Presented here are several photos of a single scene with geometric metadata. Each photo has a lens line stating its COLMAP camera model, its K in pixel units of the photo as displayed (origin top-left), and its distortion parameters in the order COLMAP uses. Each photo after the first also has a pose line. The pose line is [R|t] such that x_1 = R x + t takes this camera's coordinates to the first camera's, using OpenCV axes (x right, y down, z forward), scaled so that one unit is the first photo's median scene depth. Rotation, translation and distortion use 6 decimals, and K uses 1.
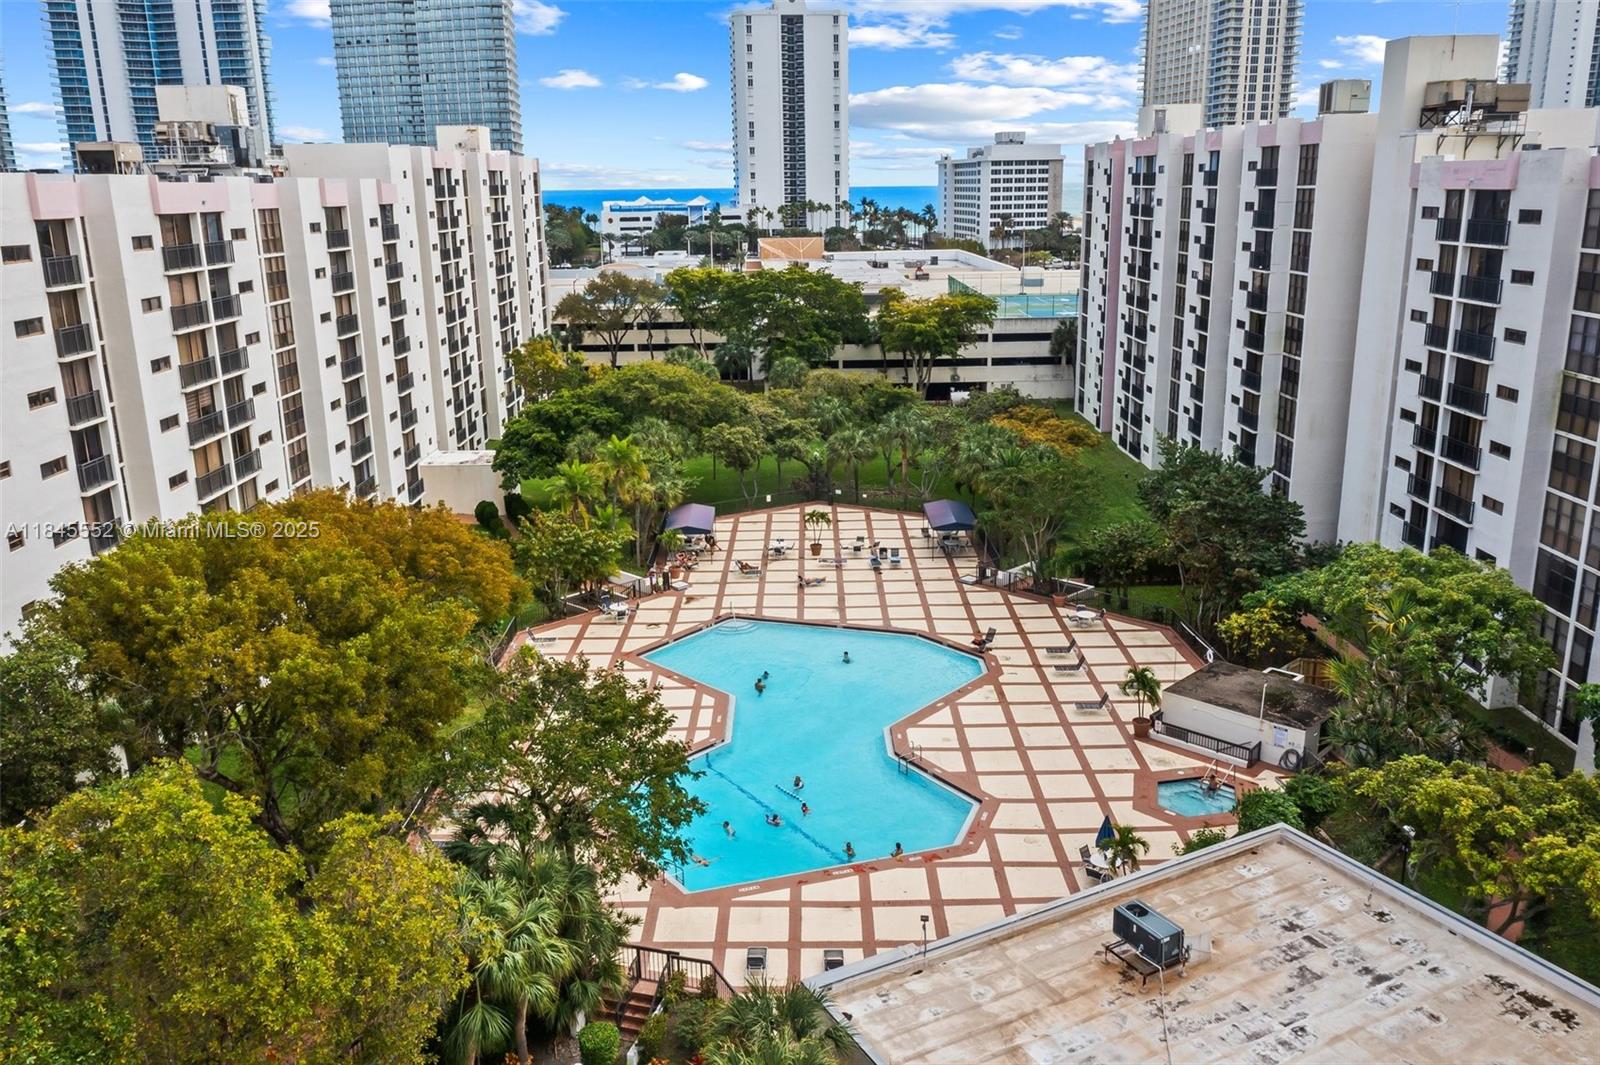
lens RADIAL K [[1238.4, 0, 800.0], [0, 1238.4, 532.5], [0, 0, 1]] dist [-0.002401, -0.005826]
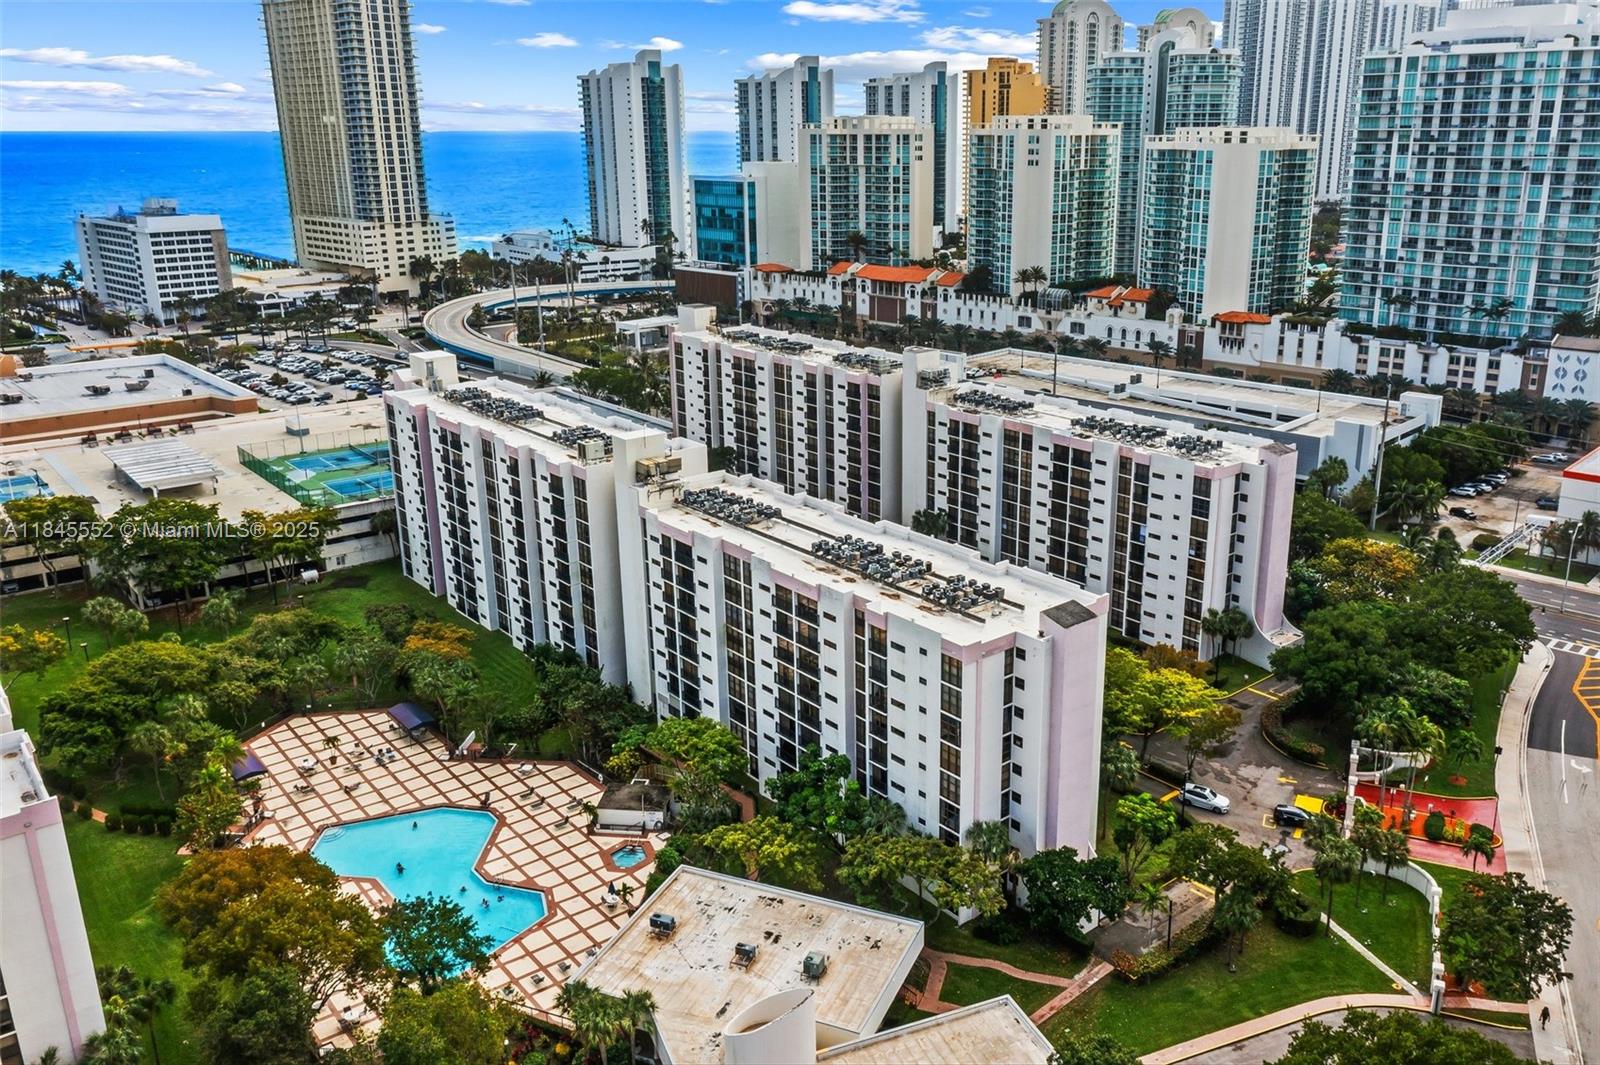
lens RADIAL K [[1238.4, 0, 800.0], [0, 1238.4, 532.5], [0, 0, 1]] dist [-0.002401, -0.005826]
pose [[0.782901, -0.179212, 0.595776, -0.508860], [0.164494, 0.983163, 0.079580, -0.373121], [-0.600006, 0.035698, 0.799199, -0.768142]]
